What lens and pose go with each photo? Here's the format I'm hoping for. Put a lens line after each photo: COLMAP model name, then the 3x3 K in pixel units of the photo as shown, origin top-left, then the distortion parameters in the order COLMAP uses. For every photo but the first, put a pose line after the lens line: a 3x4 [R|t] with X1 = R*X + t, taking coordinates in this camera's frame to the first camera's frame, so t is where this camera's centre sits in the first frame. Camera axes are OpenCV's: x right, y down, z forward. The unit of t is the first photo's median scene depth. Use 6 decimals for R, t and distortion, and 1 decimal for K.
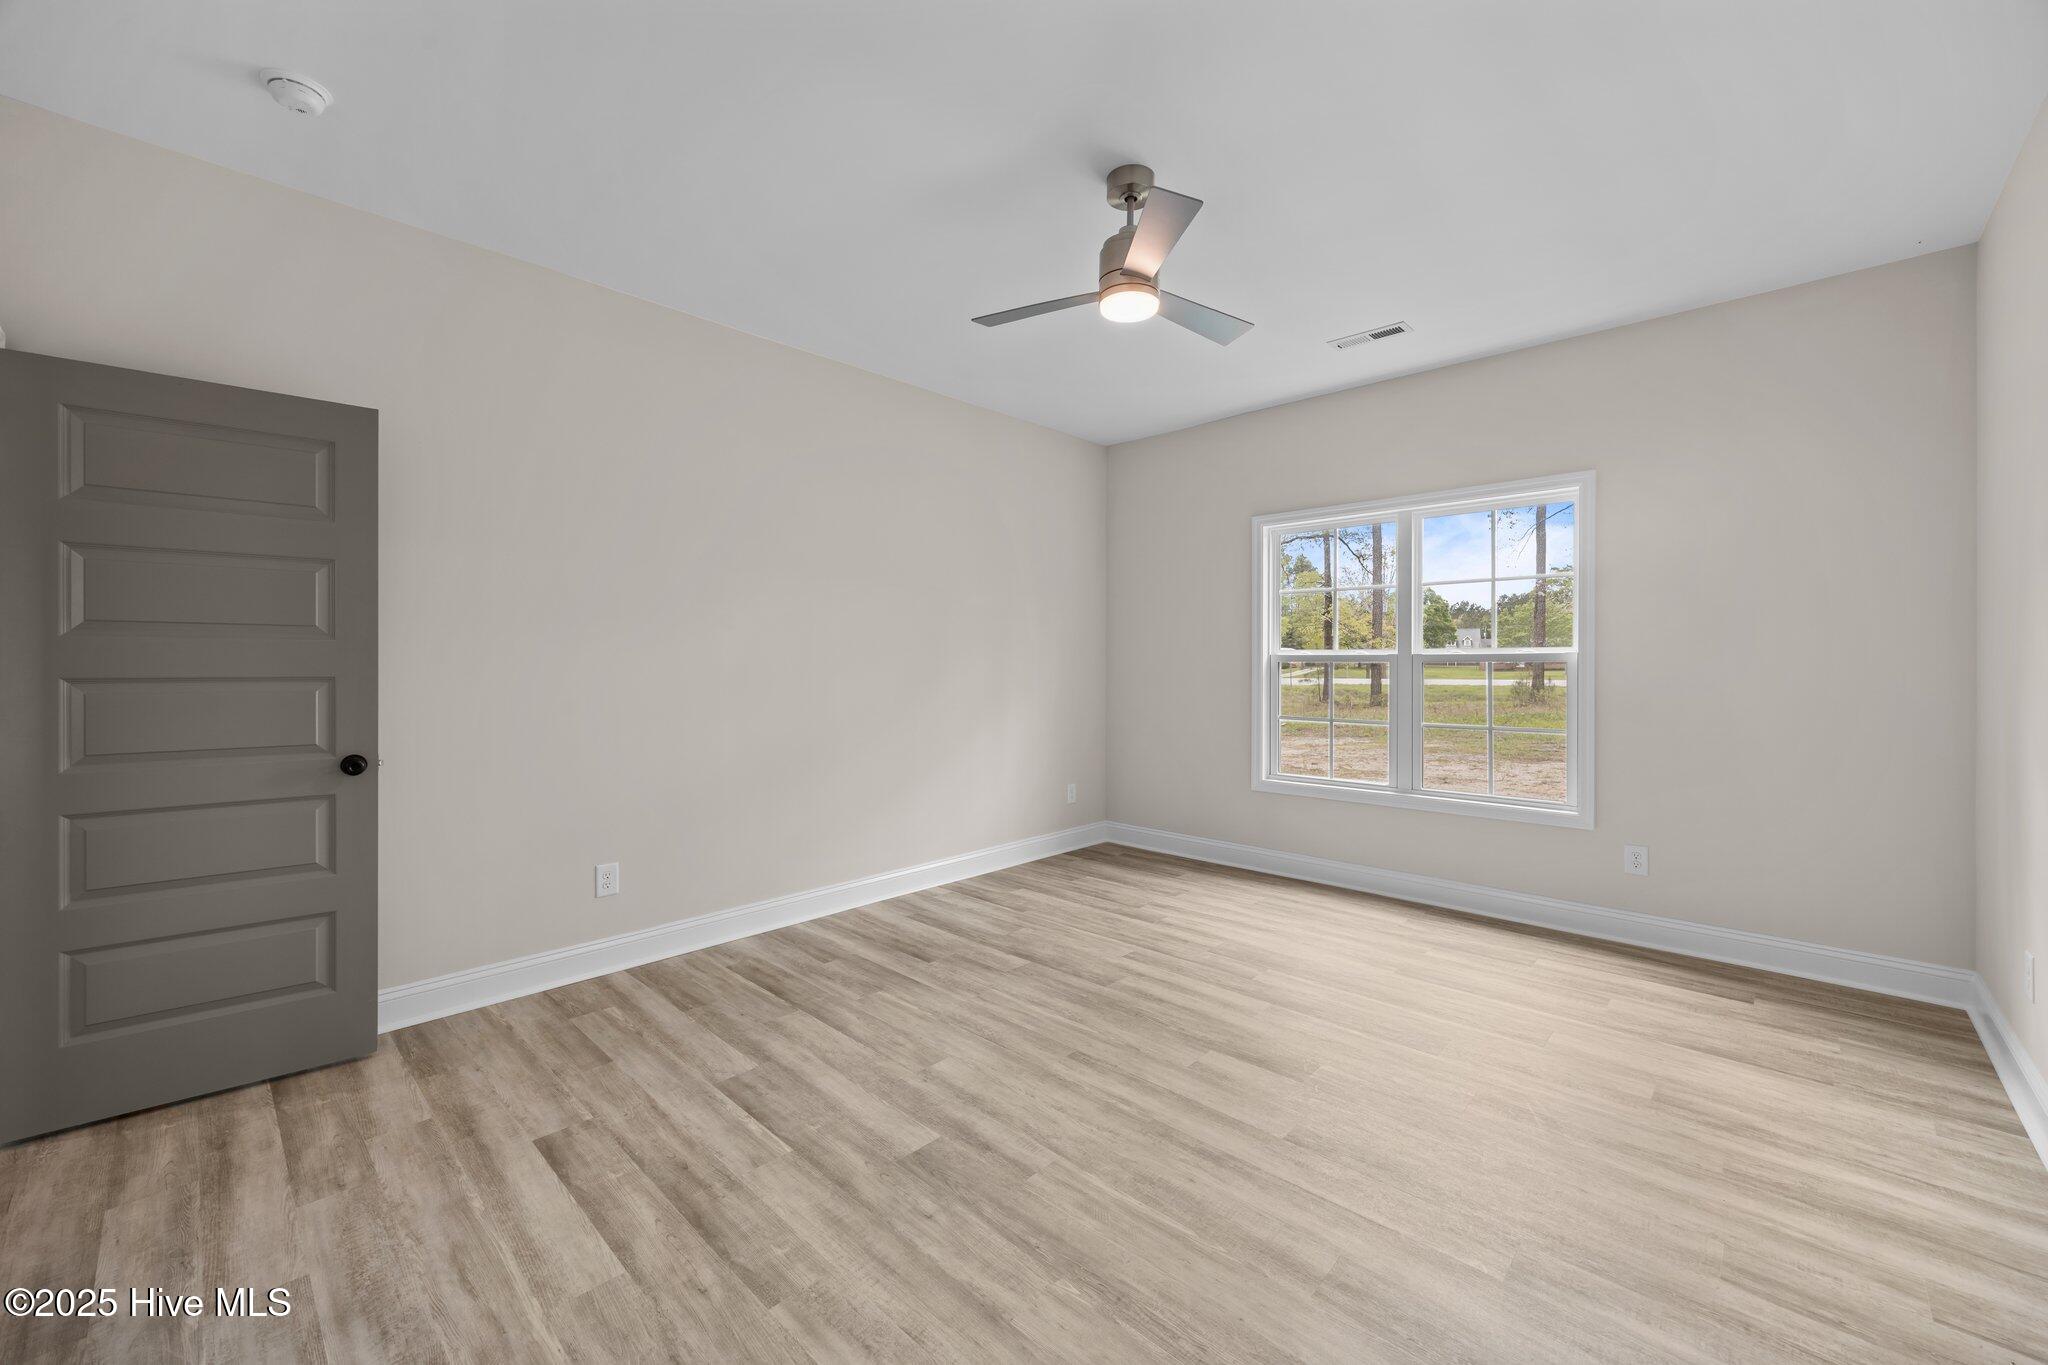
lens RADIAL K [[793.5, 0, 1032.8], [0, 793.5, 677.3], [0, 0, 1]] dist [-0.000154, -0.000256]
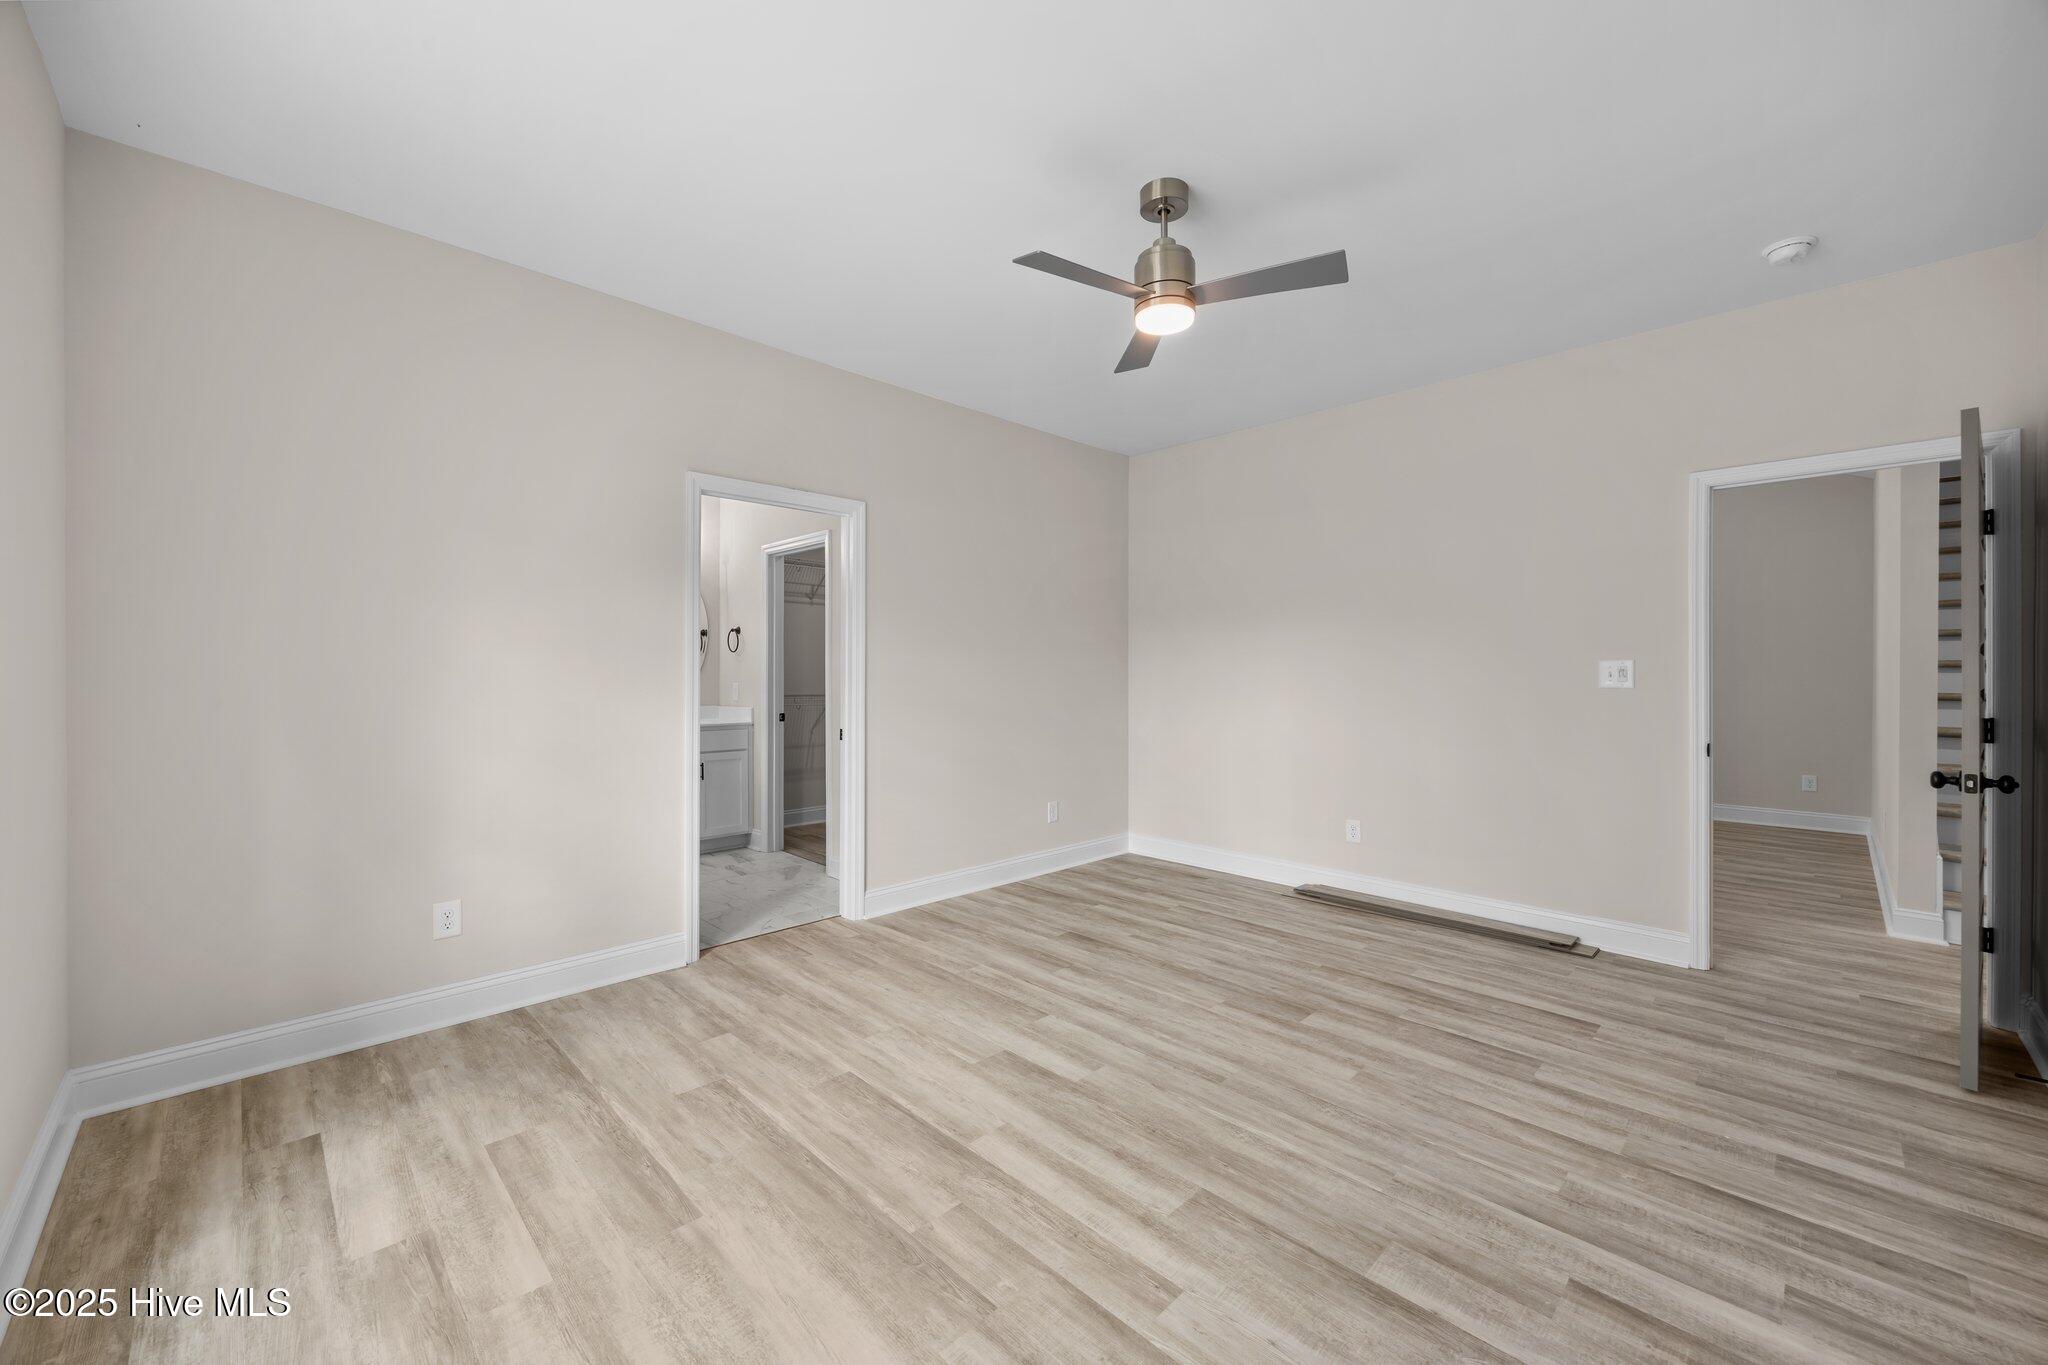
lens RADIAL K [[793.5, 0, 1032.8], [0, 793.5, 677.3], [0, 0, 1]] dist [-0.000154, -0.000256]
pose [[-0.999568, -0.001462, 0.029338, 0.254346], [-0.000706, 0.999668, 0.025763, -0.039265], [-0.029366, 0.025731, -0.999237, 1.982610]]
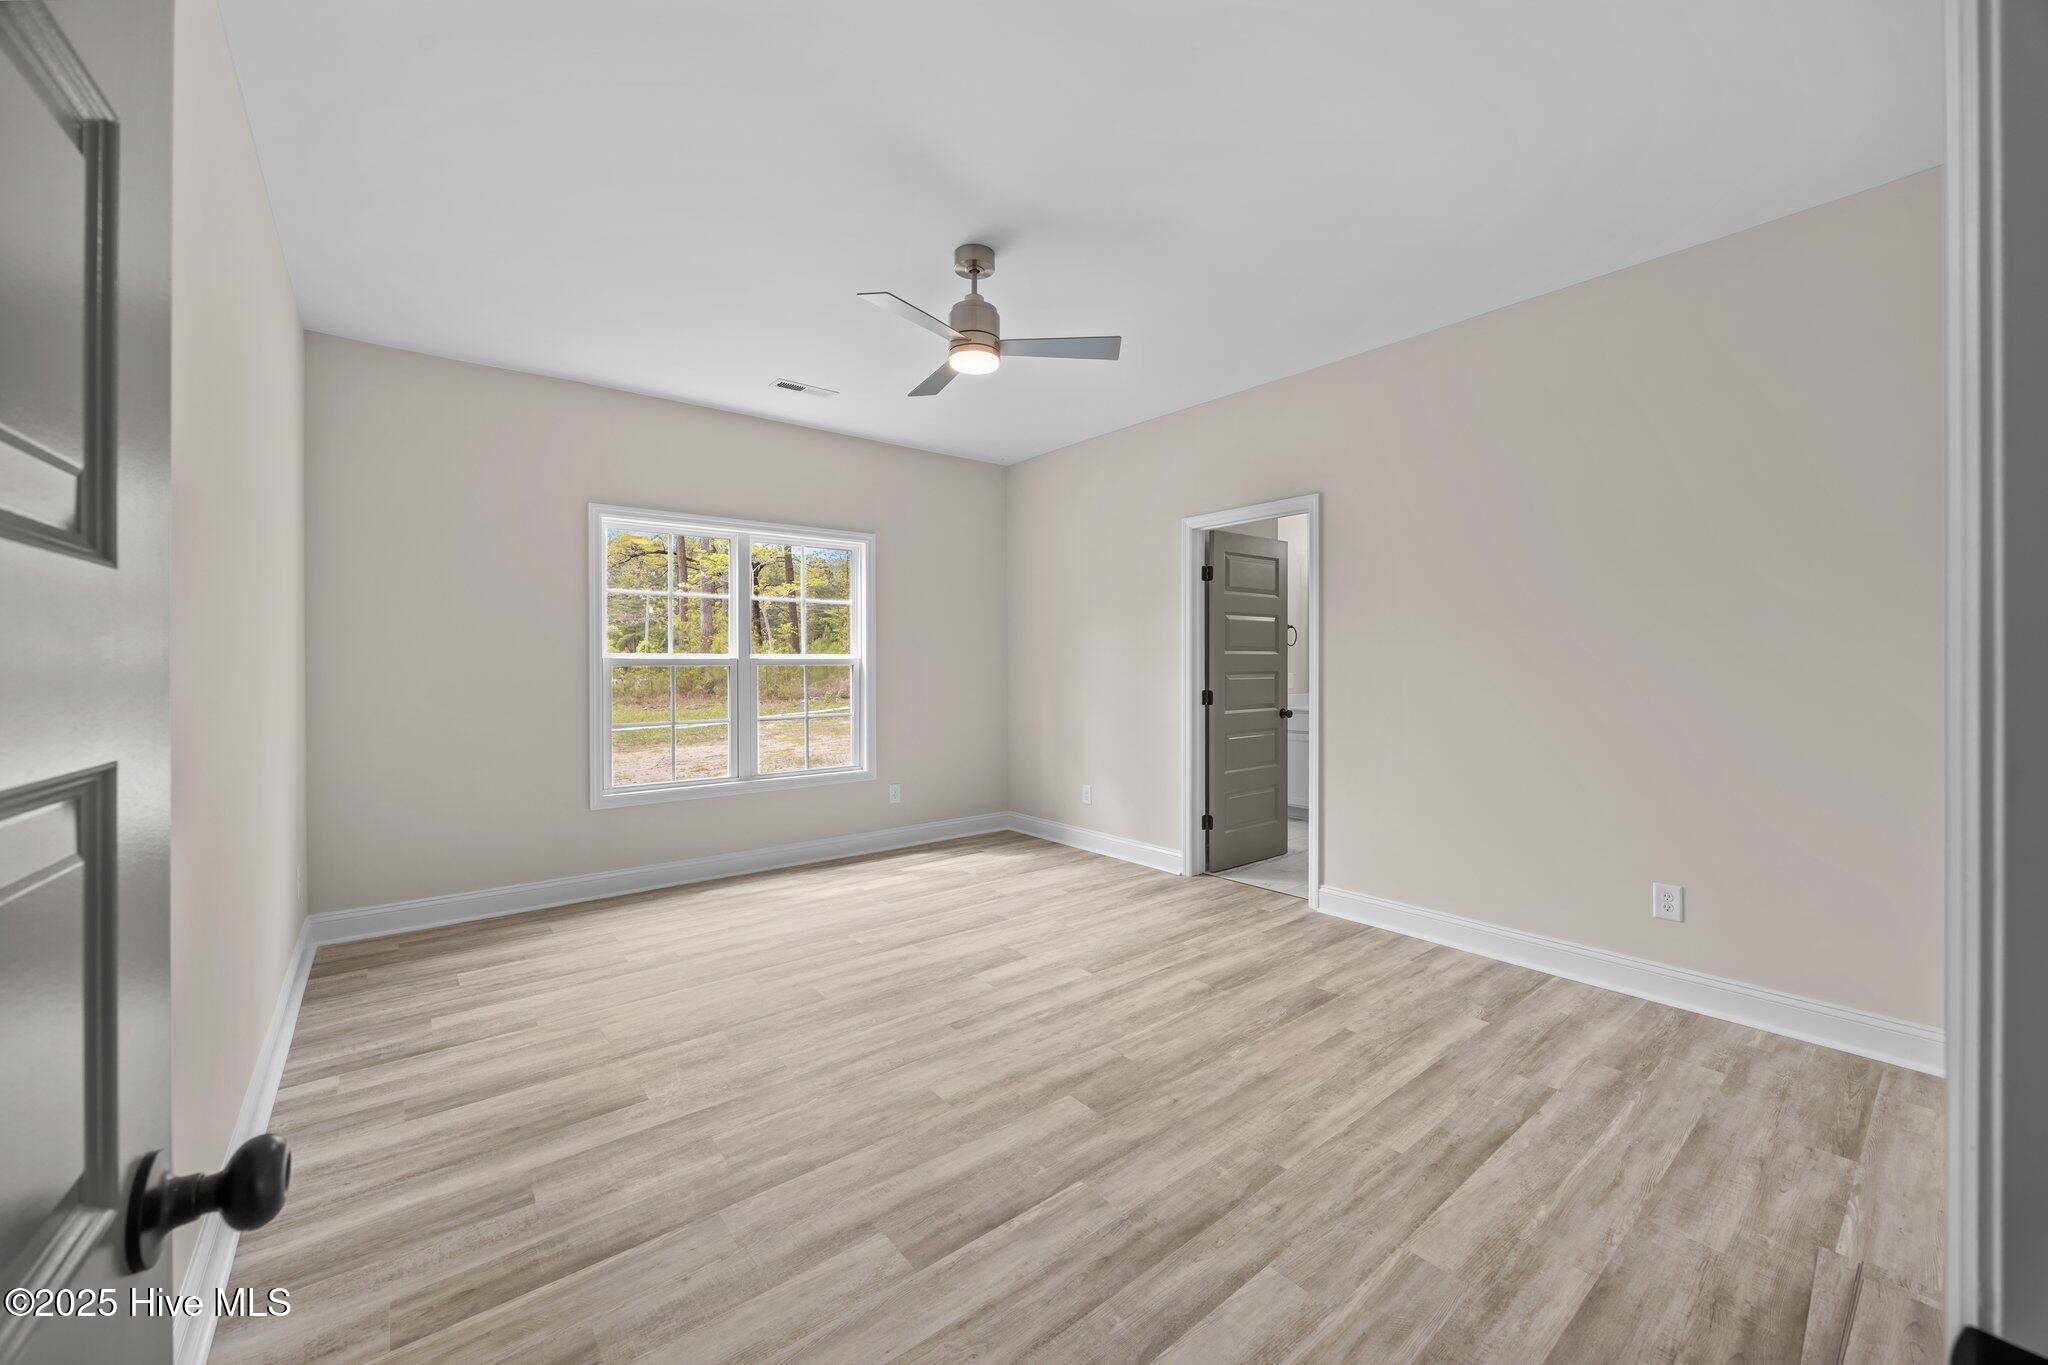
lens RADIAL K [[790.2, 0, 1023.4], [0, 790.2, 673.6], [0, 0, 1]] dist [-0.000348, -0.000255]
pose [[0.136867, -0.013695, 0.990495, -1.013543], [0.022717, 0.999685, 0.010683, -0.017136], [-0.990329, 0.021039, 0.137135, 0.757220]]
